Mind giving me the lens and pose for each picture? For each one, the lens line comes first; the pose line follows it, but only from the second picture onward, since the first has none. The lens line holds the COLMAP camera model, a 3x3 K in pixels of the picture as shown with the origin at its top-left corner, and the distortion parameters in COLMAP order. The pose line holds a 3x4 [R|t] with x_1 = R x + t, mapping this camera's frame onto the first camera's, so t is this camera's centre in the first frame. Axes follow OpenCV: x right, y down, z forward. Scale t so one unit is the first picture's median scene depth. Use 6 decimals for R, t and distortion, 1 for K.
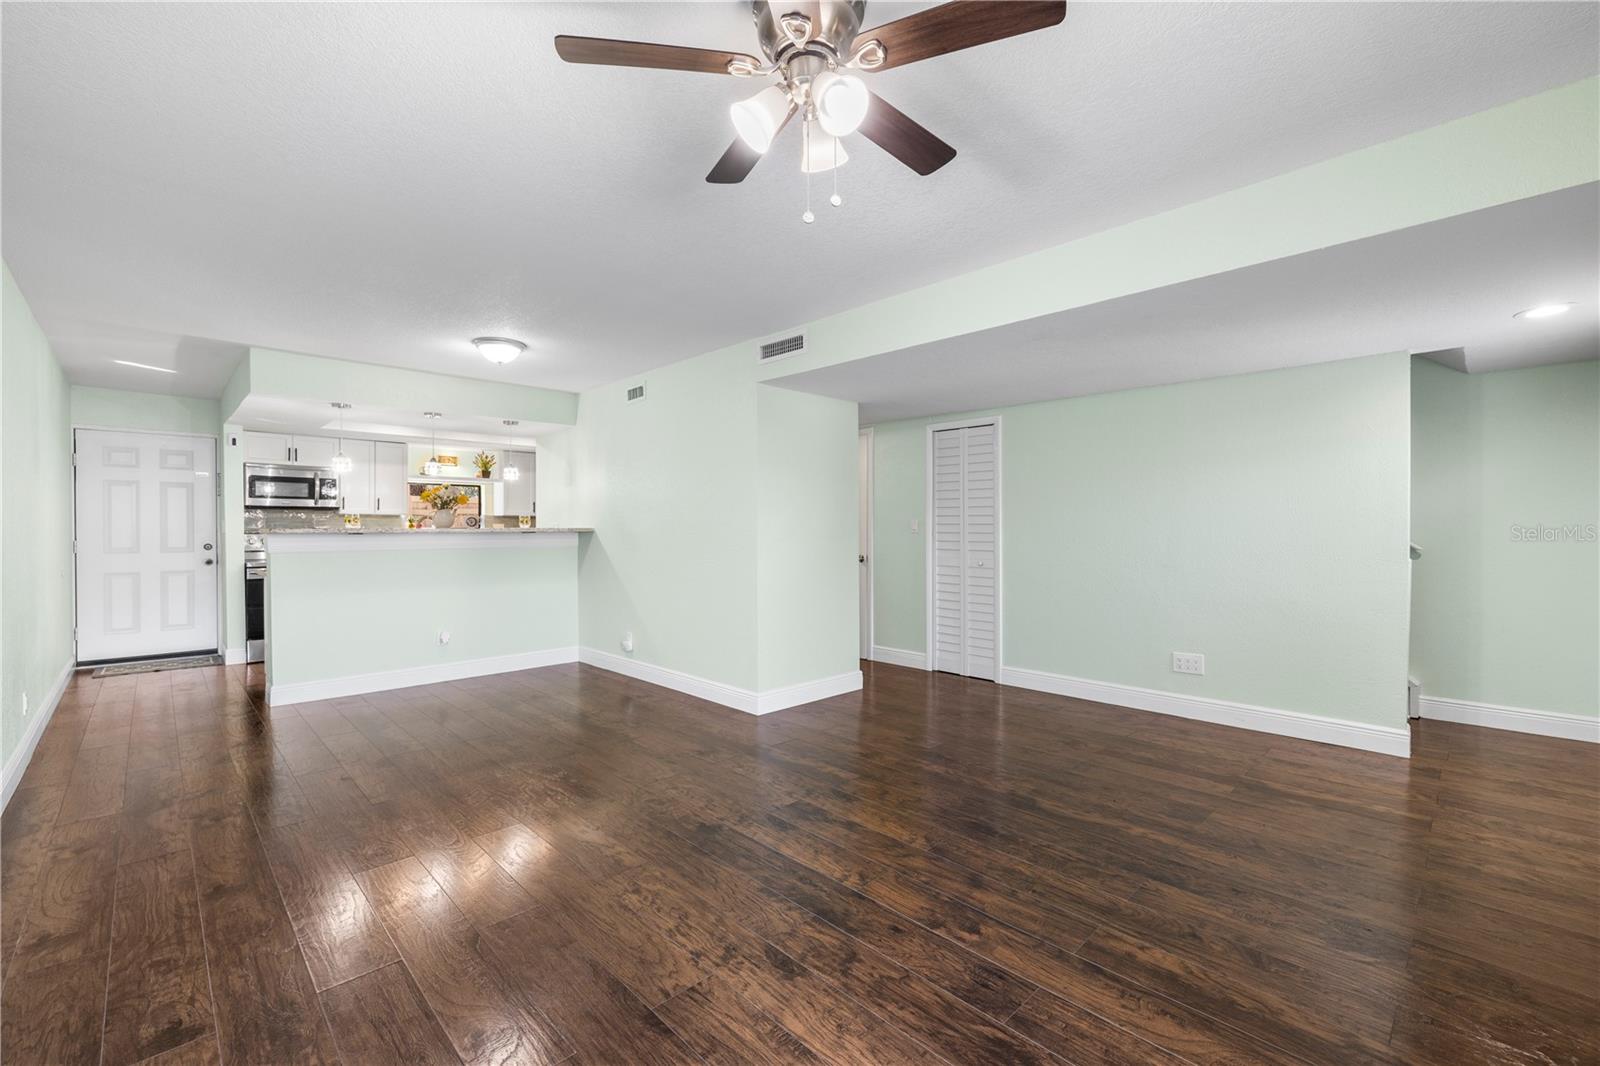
lens RADIAL K [[676.2, 0, 804.5], [0, 676.2, 535.9], [0, 0, 1]] dist [0.000249, -0.000200]
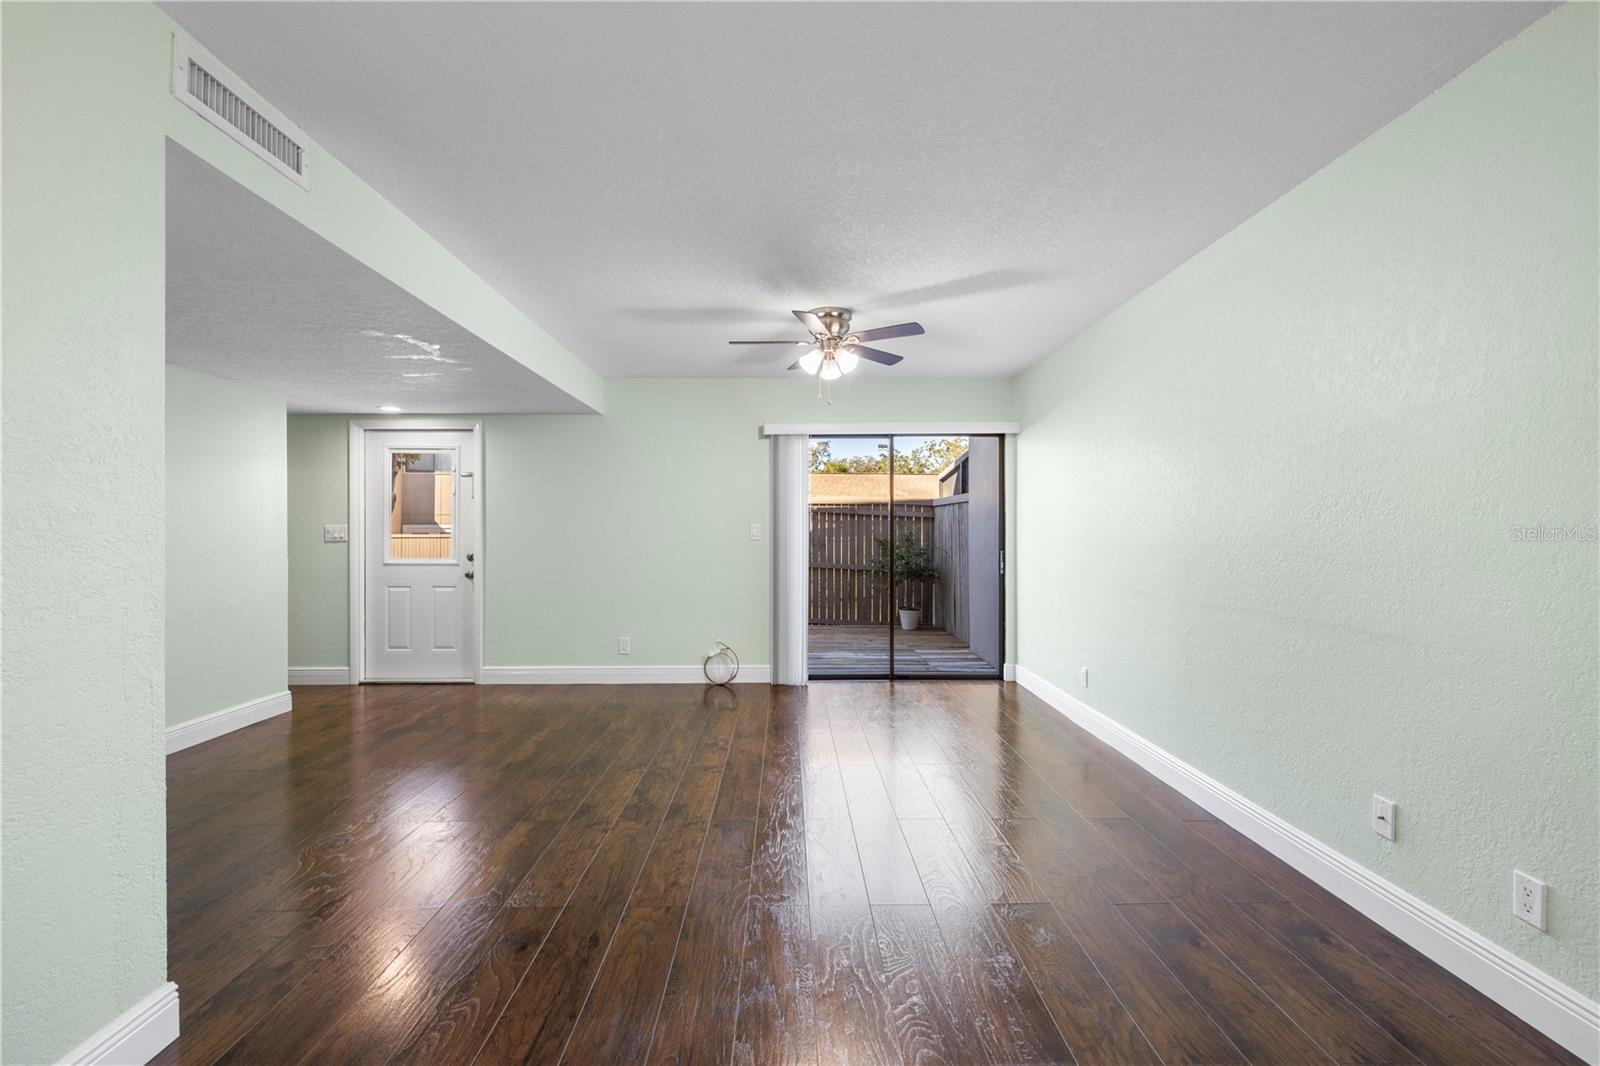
lens RADIAL K [[676.2, 0, 798.4], [0, 676.2, 535.0], [0, 0, 1]] dist [0.000249, -0.000200]
pose [[-0.729646, -0.001376, 0.683823, -0.434555], [0.009405, 0.999883, 0.012047, -0.008571], [-0.683760, 0.015221, -0.729548, 0.788641]]
